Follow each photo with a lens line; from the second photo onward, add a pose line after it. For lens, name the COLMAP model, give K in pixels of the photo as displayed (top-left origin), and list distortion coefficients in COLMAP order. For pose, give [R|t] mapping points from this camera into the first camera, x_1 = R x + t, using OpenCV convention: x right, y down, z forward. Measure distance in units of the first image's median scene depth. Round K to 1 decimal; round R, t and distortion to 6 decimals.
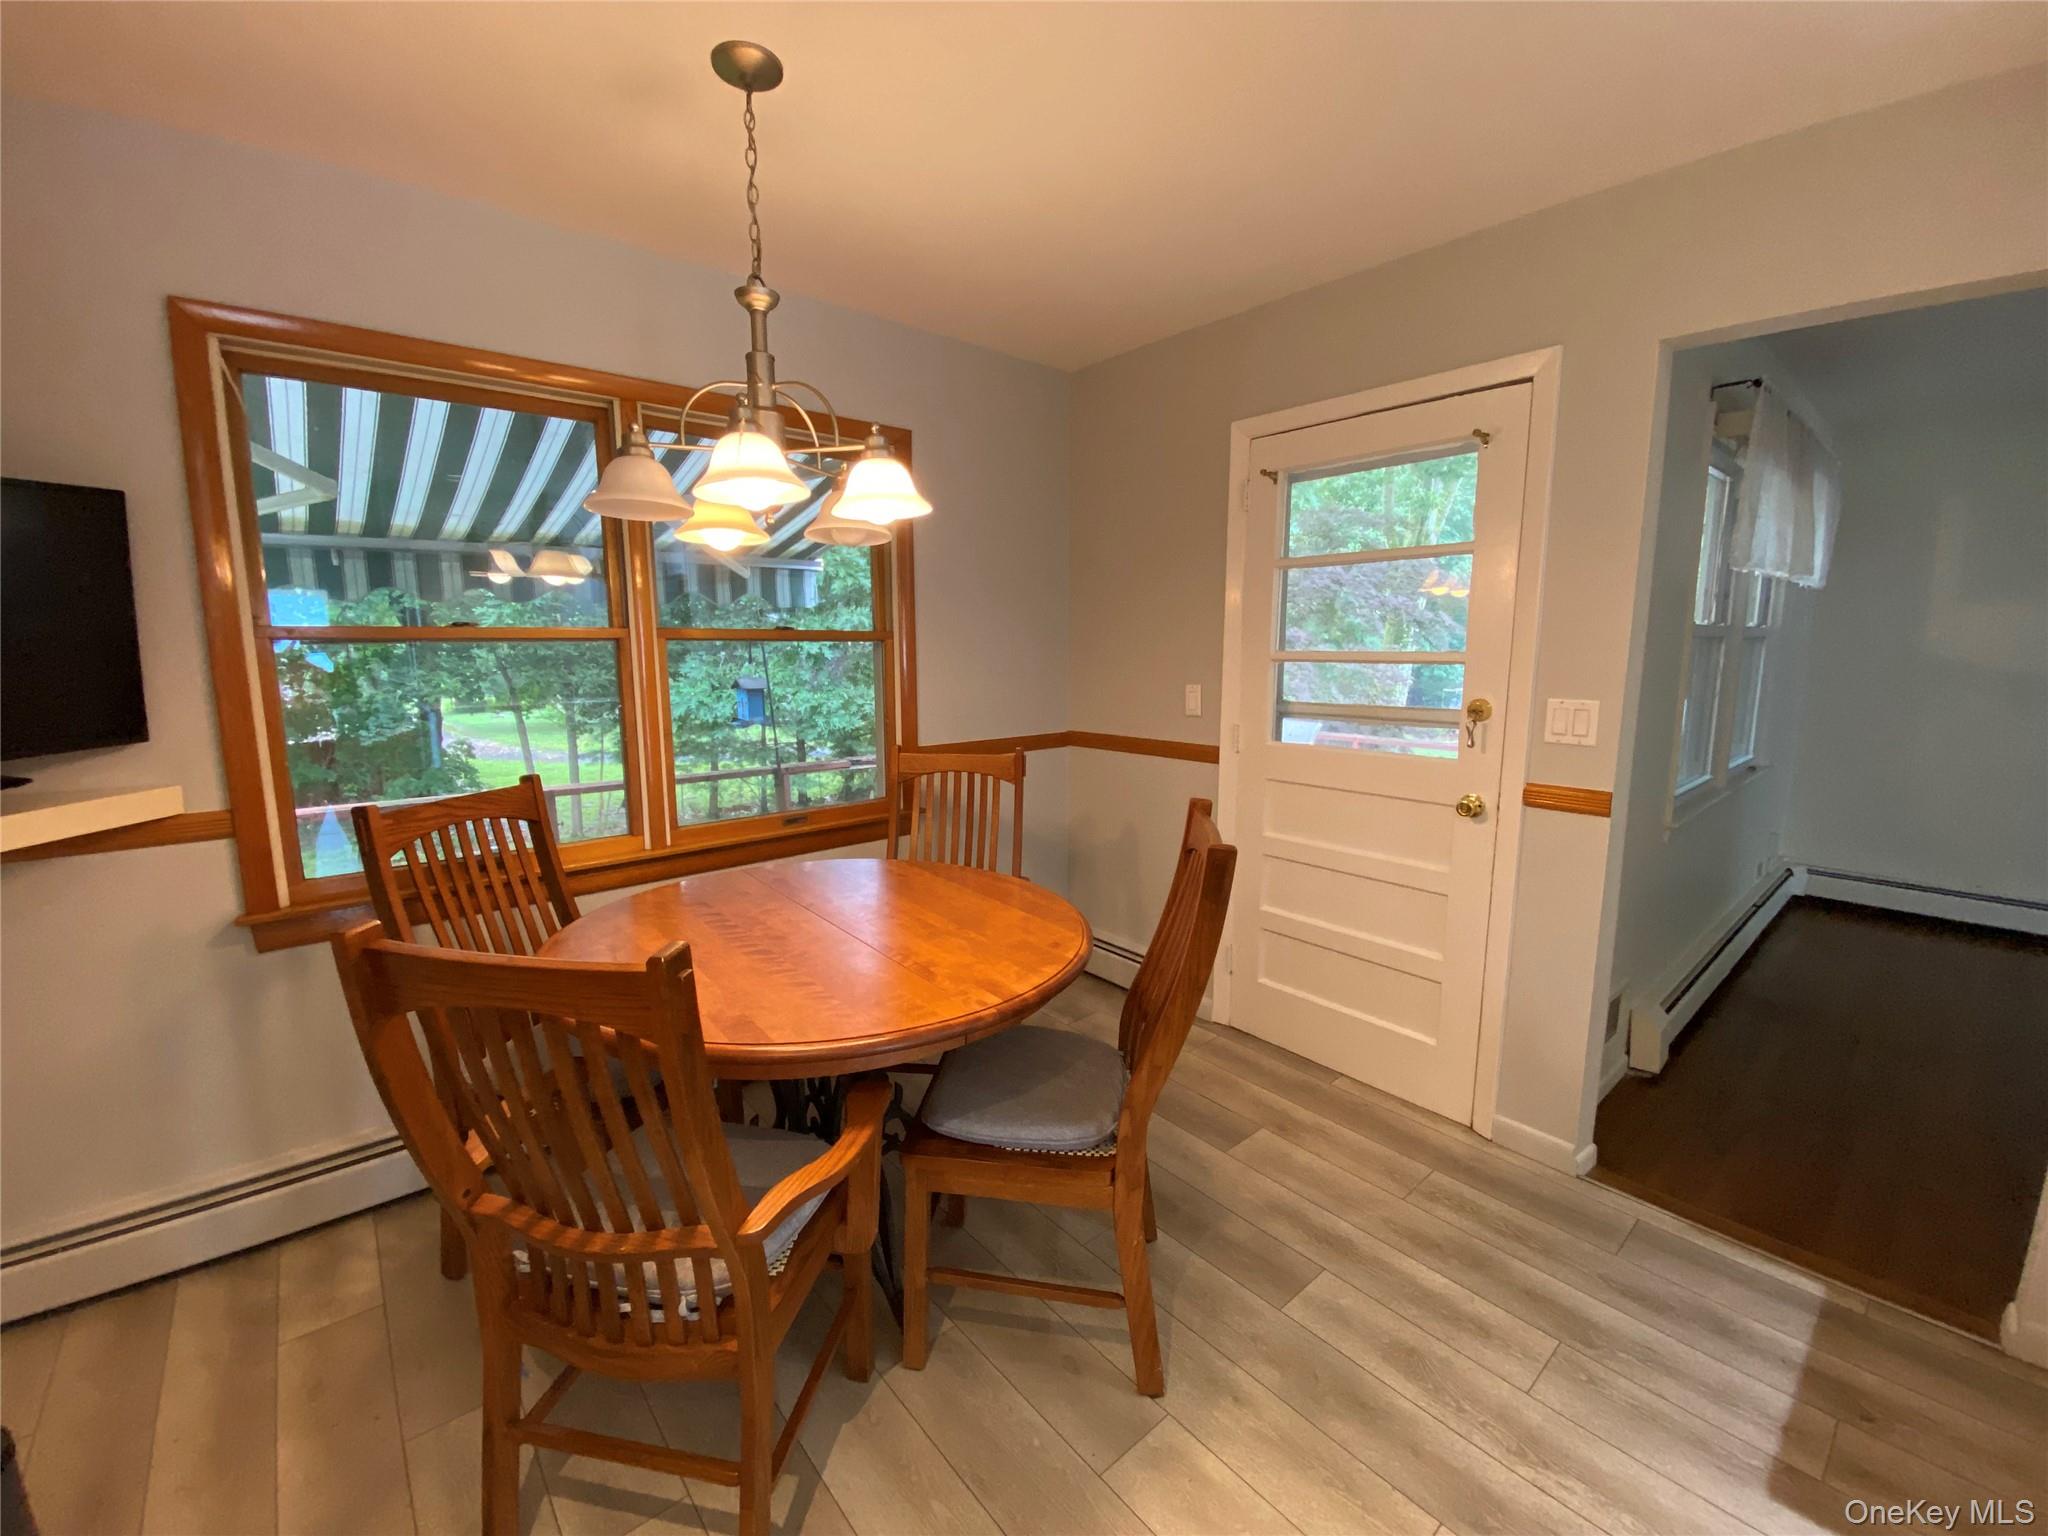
lens RADIAL K [[824.8, 0, 1014.3], [0, 824.8, 764.2], [0, 0, 1]] dist [0.001461, -0.012431]
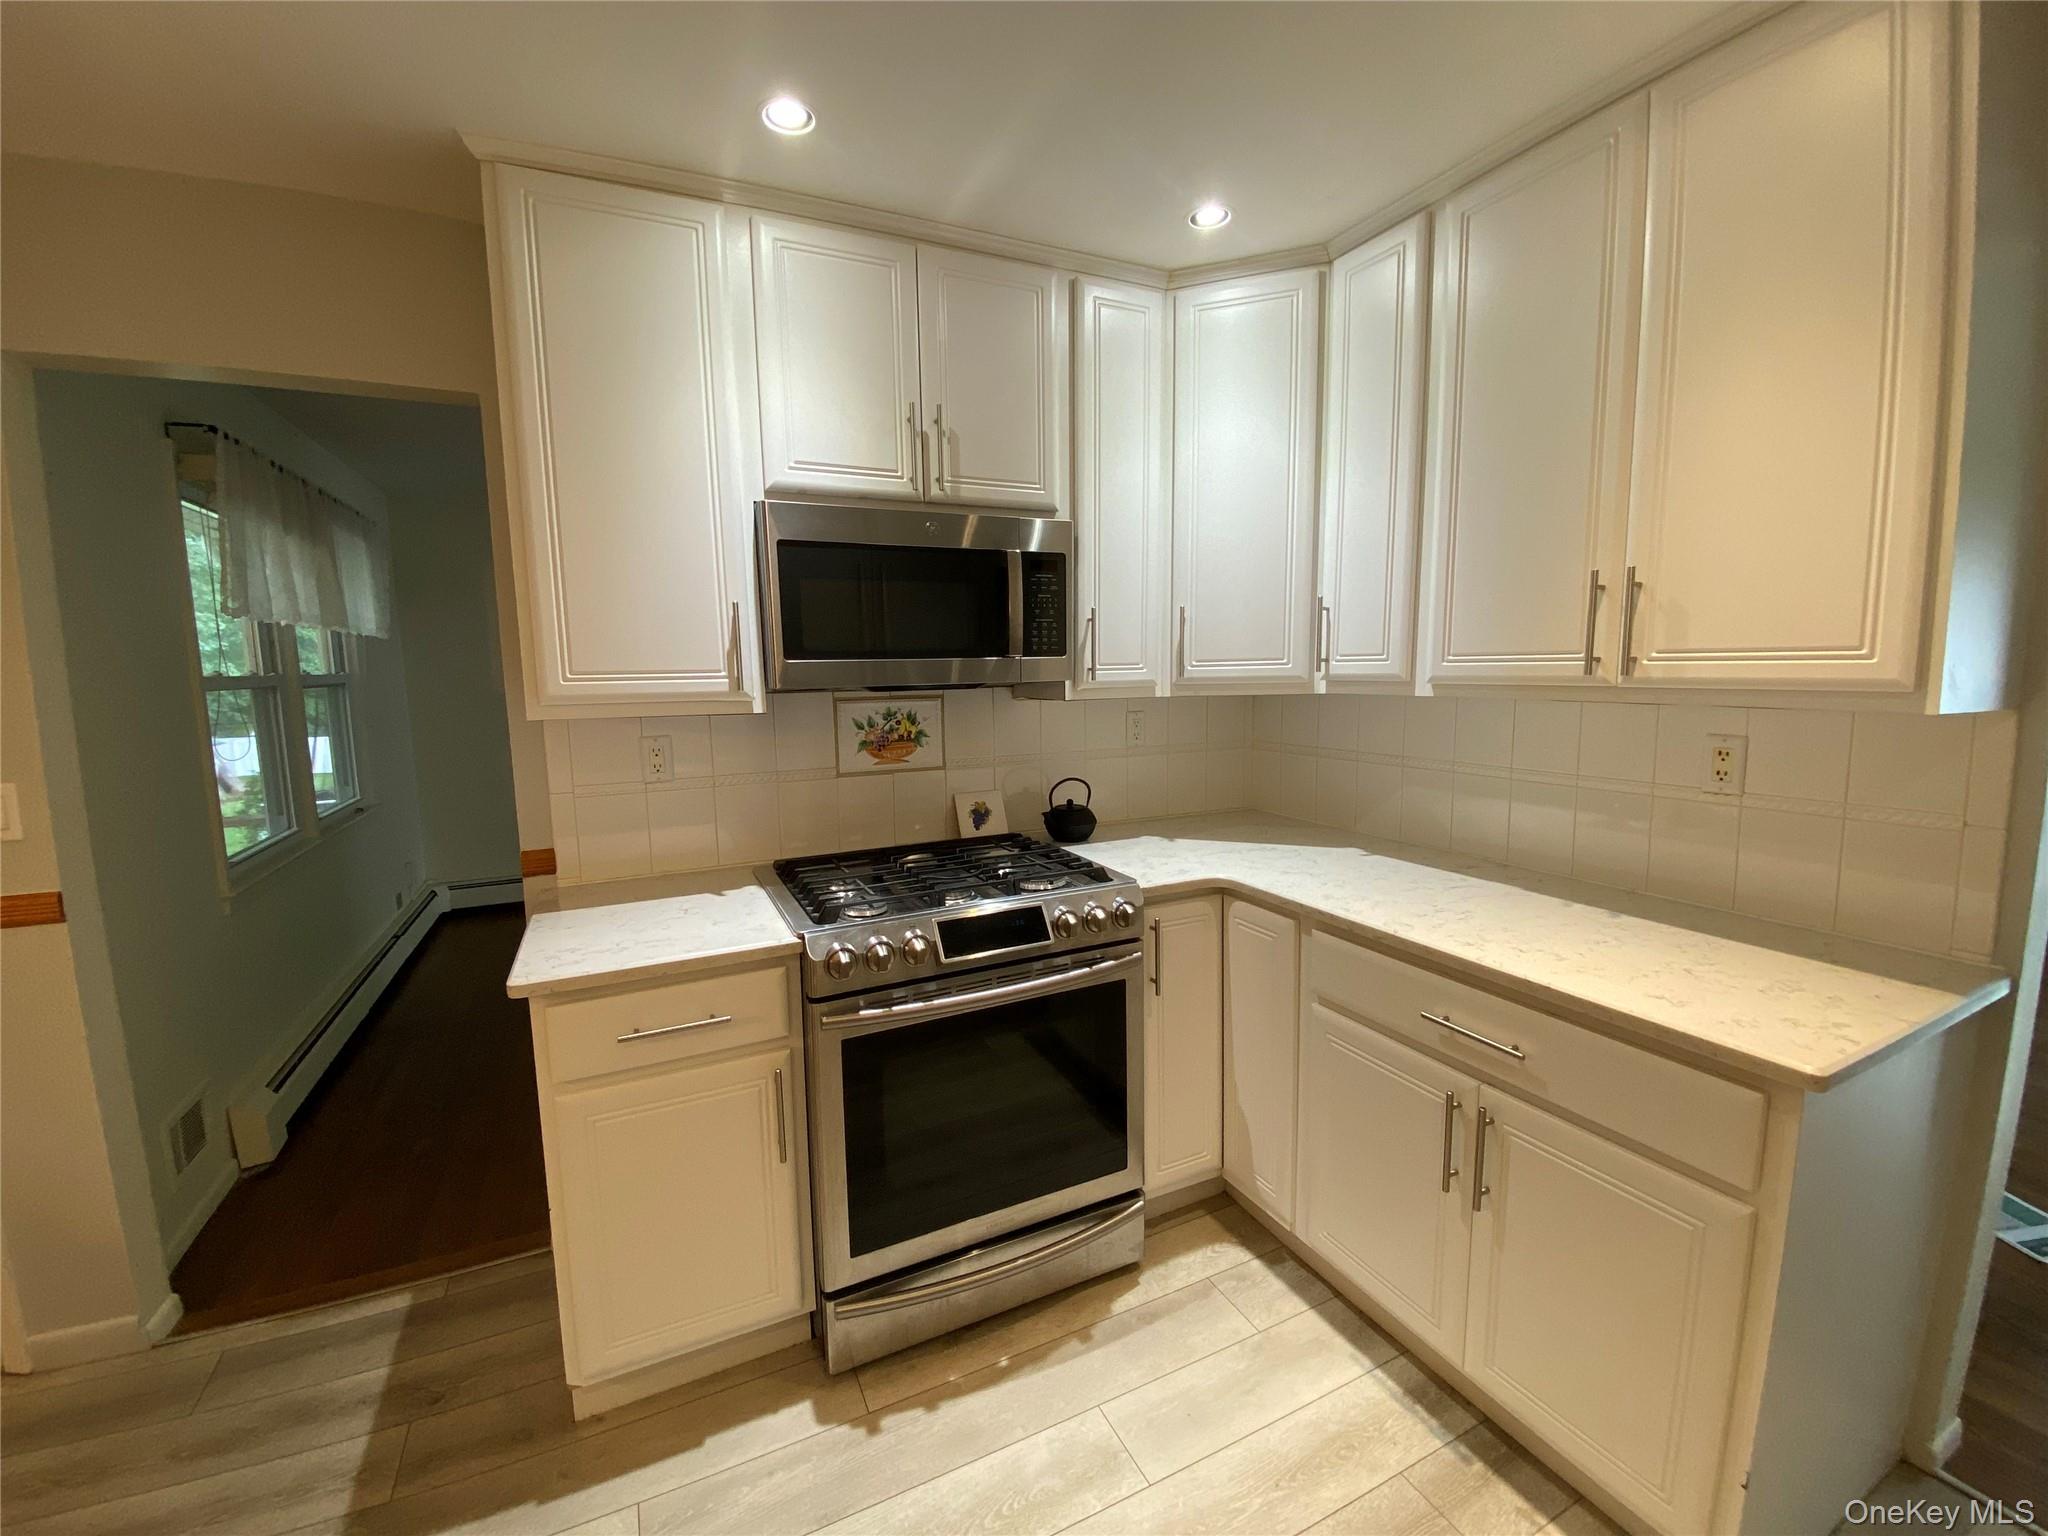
lens RADIAL K [[837.4, 0, 1010.3], [0, 837.4, 759.6], [0, 0, 1]] dist [-0.002627, -0.011448]
pose [[0.249129, -0.106866, 0.962556, 0.208420], [0.156088, 0.985331, 0.068995, -0.003640], [-0.955809, 0.133055, 0.262155, -0.139322]]
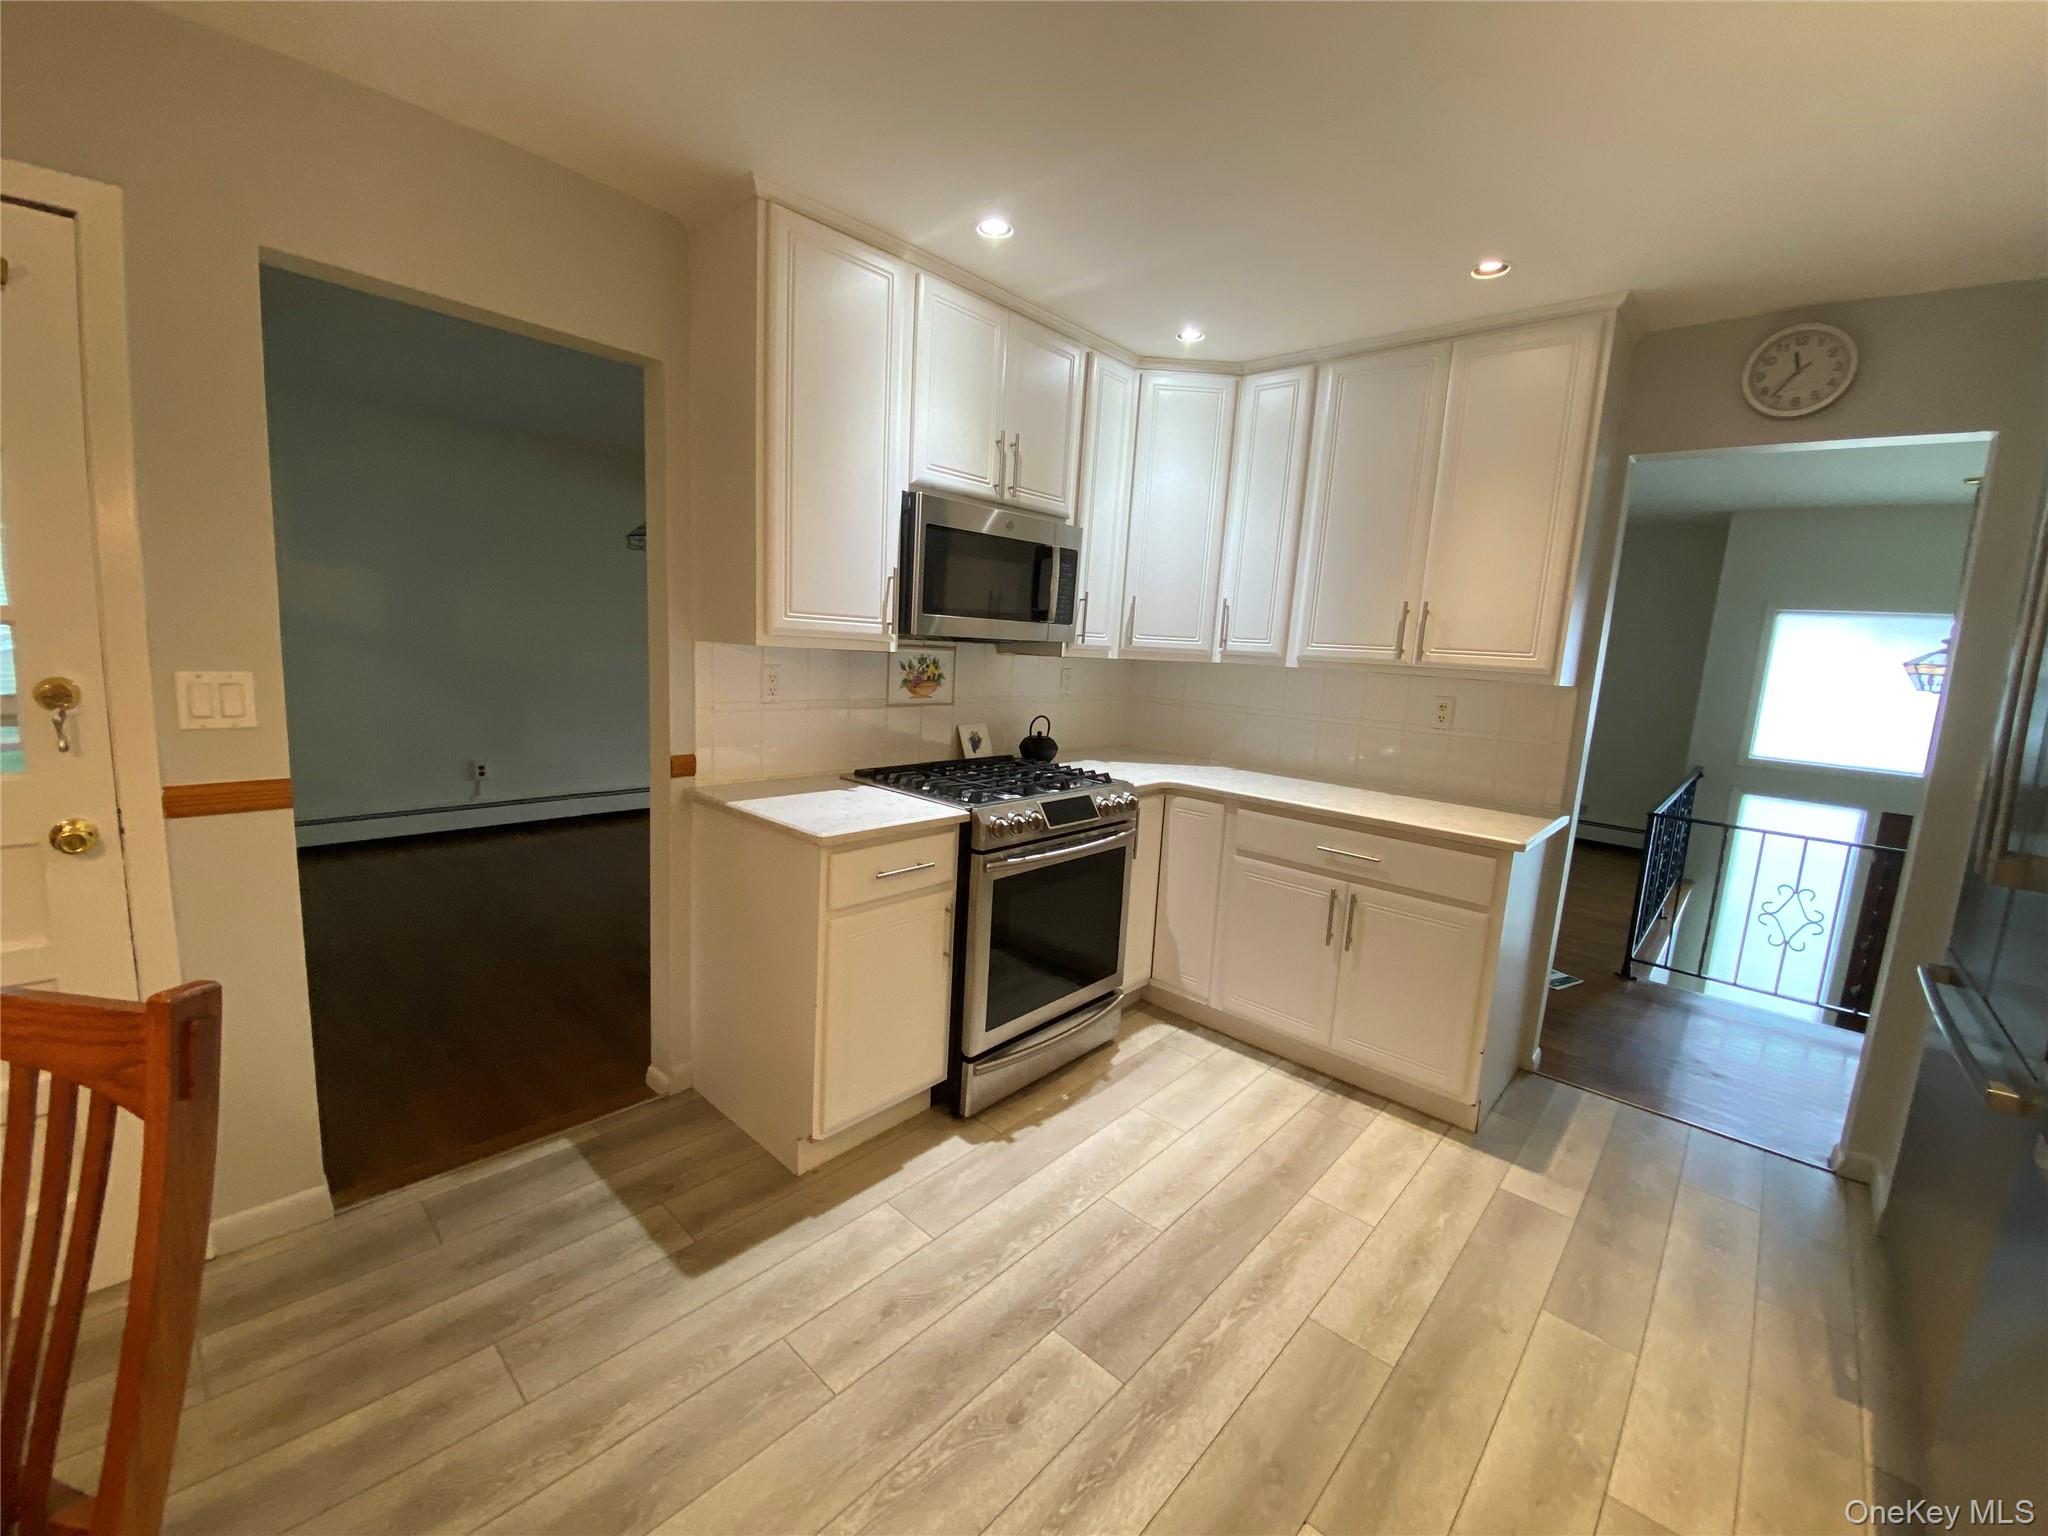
lens RADIAL K [[824.8, 0, 1014.3], [0, 824.8, 764.2], [0, 0, 1]] dist [0.001461, -0.012431]
pose [[-0.132188, -0.150209, 0.979777, -0.220926], [0.089448, 0.982611, 0.162711, -0.055632], [-0.987180, 0.109147, -0.116454, 0.382366]]
